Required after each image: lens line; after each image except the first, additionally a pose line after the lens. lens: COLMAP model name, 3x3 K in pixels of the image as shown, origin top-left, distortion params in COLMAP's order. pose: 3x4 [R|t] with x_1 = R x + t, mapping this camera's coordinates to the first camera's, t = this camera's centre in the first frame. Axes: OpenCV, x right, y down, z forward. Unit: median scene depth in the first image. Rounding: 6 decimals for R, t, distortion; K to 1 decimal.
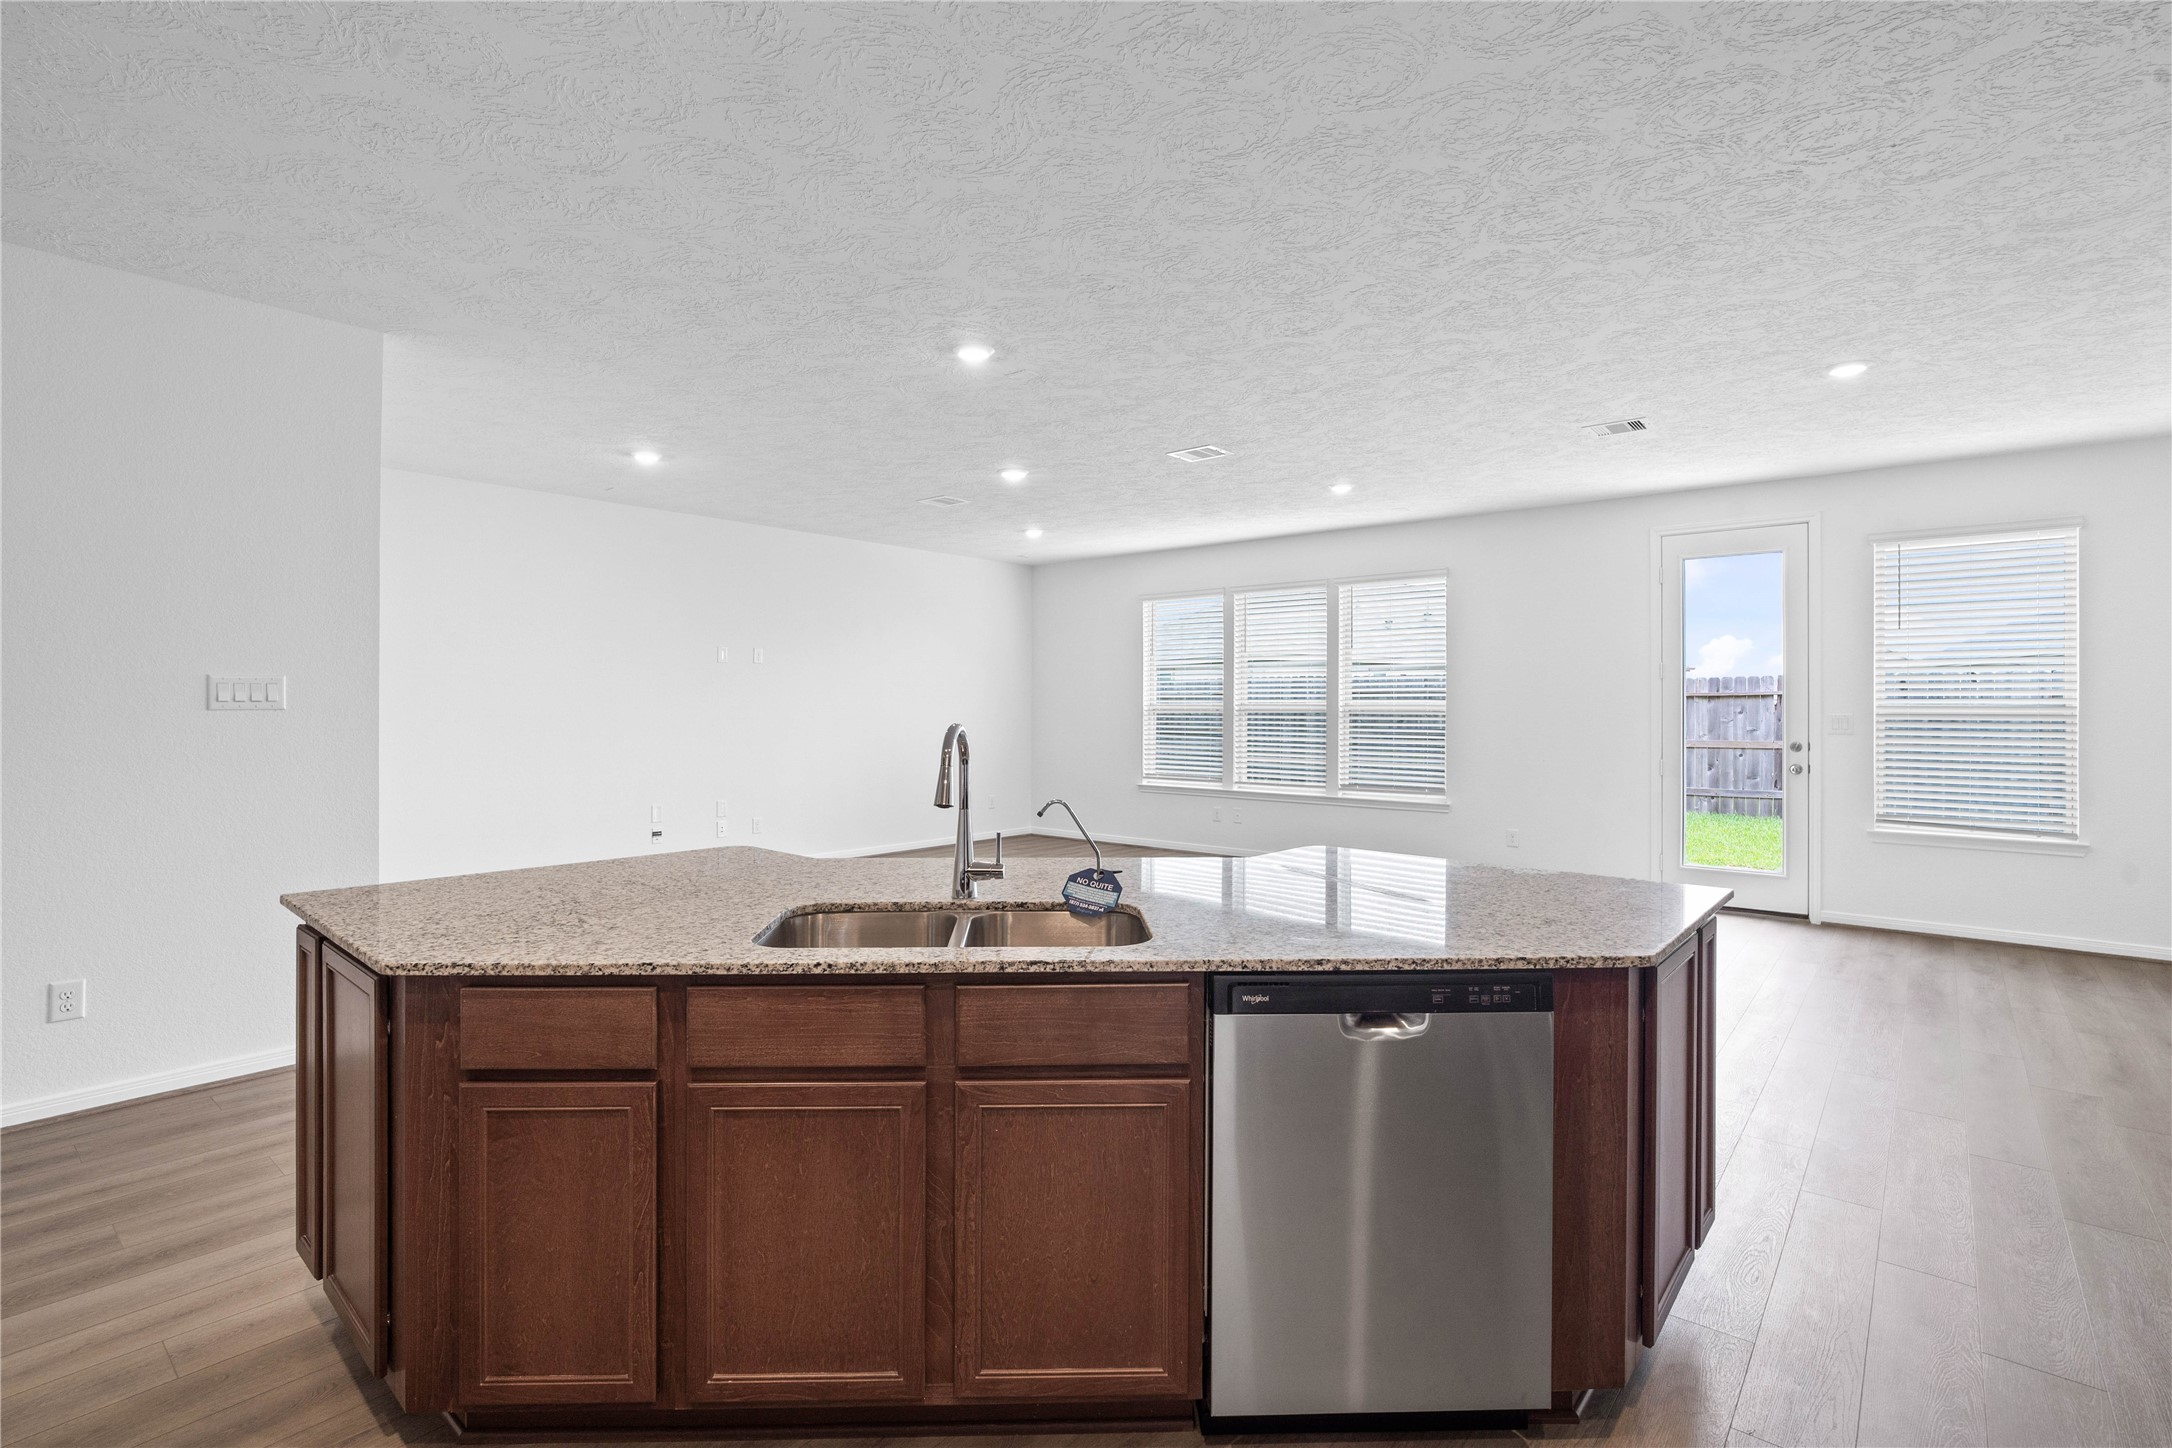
lens RADIAL K [[1032.1, 0, 1035.8], [0, 1032.1, 705.1], [0, 0, 1]] dist [-0.001656, 0.001091]
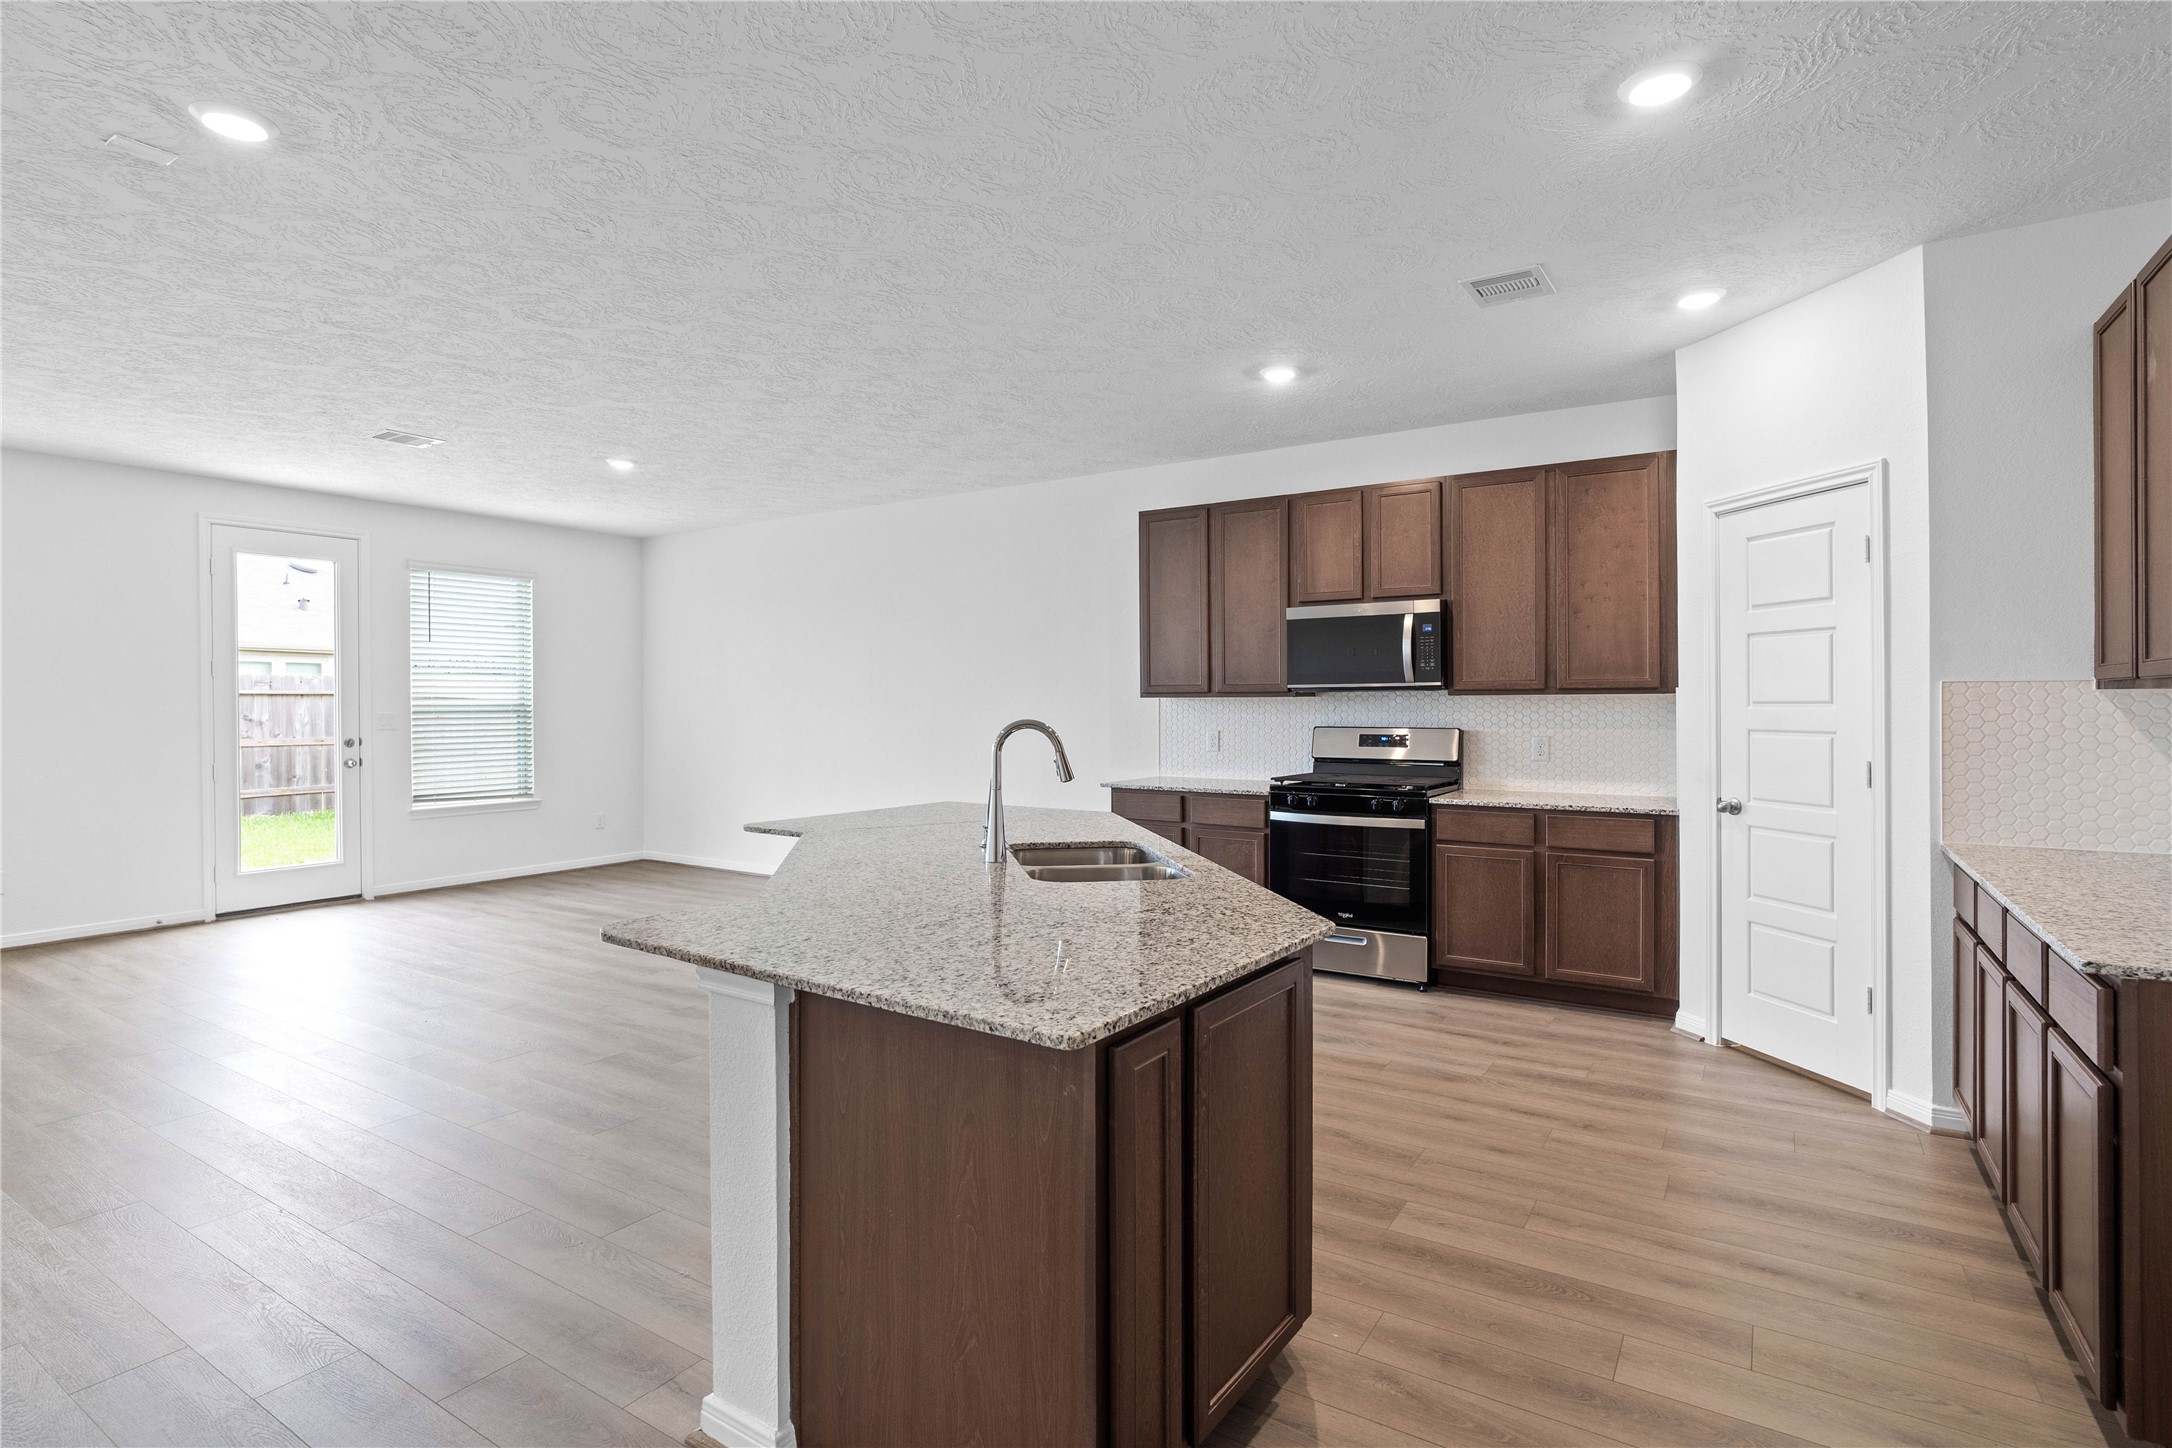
lens RADIAL K [[1032.1, 0, 1087.9], [0, 1032.1, 711.1], [0, 0, 1]] dist [-0.001656, 0.001091]
pose [[-0.129688, -0.011726, 0.991486, -0.650861], [0.004985, 0.999910, 0.012478, -0.004222], [-0.991542, 0.006561, -0.129618, 0.526752]]
